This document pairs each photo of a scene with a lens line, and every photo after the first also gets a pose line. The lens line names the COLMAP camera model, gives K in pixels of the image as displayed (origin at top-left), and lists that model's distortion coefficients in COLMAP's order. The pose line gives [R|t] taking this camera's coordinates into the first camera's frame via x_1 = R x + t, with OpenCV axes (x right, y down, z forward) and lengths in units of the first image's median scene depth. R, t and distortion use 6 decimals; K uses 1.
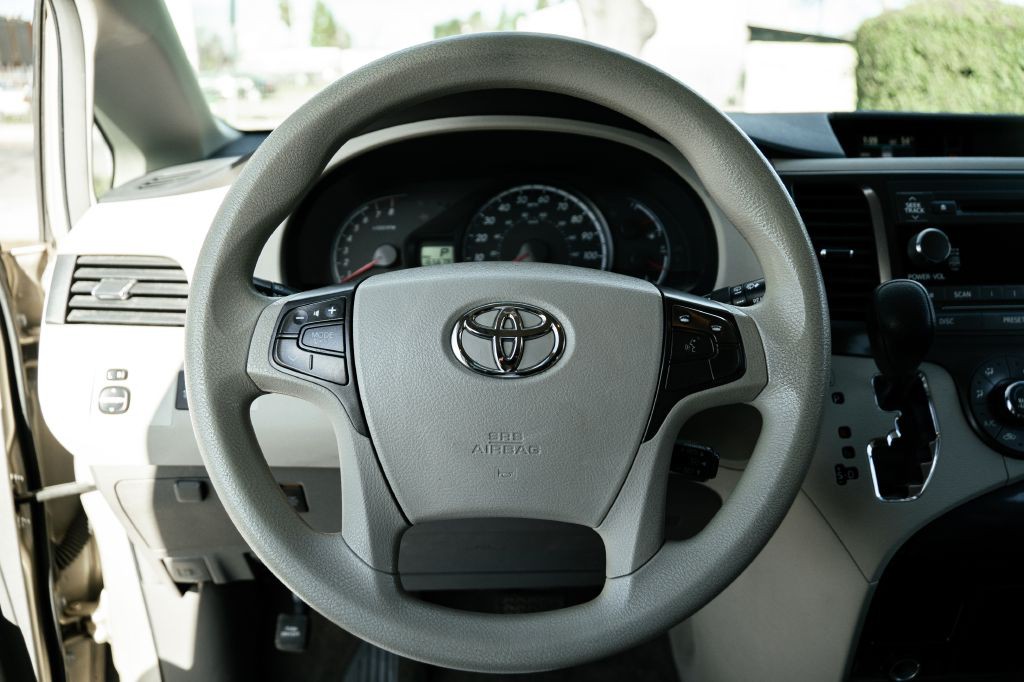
lens RADIAL K [[750.4, 0, 548.3], [0, 750.4, 358.9], [0, 0, 1]] dist [-0.092985, 0.061656]
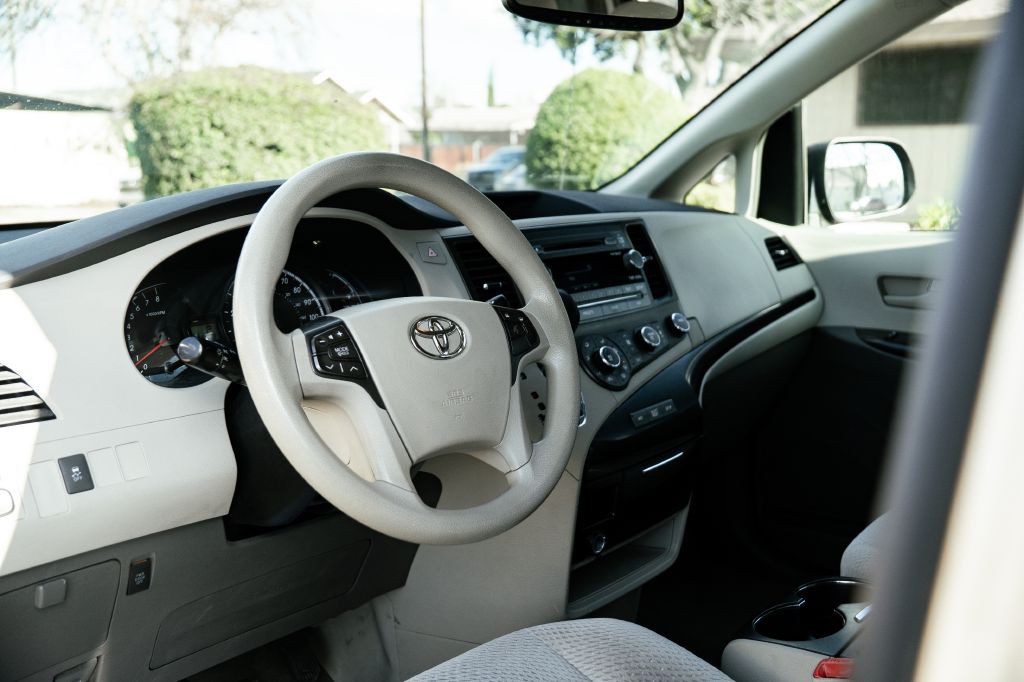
lens RADIAL K [[1096.3, 0, 512.0], [0, 1096.3, 341.0], [0, 0, 1]] dist [0.011688, 0.248682]
pose [[0.699199, -0.131002, 0.702822, -1.018693], [0.264154, 0.960842, -0.083696, 0.142077], [-0.664337, 0.244173, 0.706425, -0.502978]]
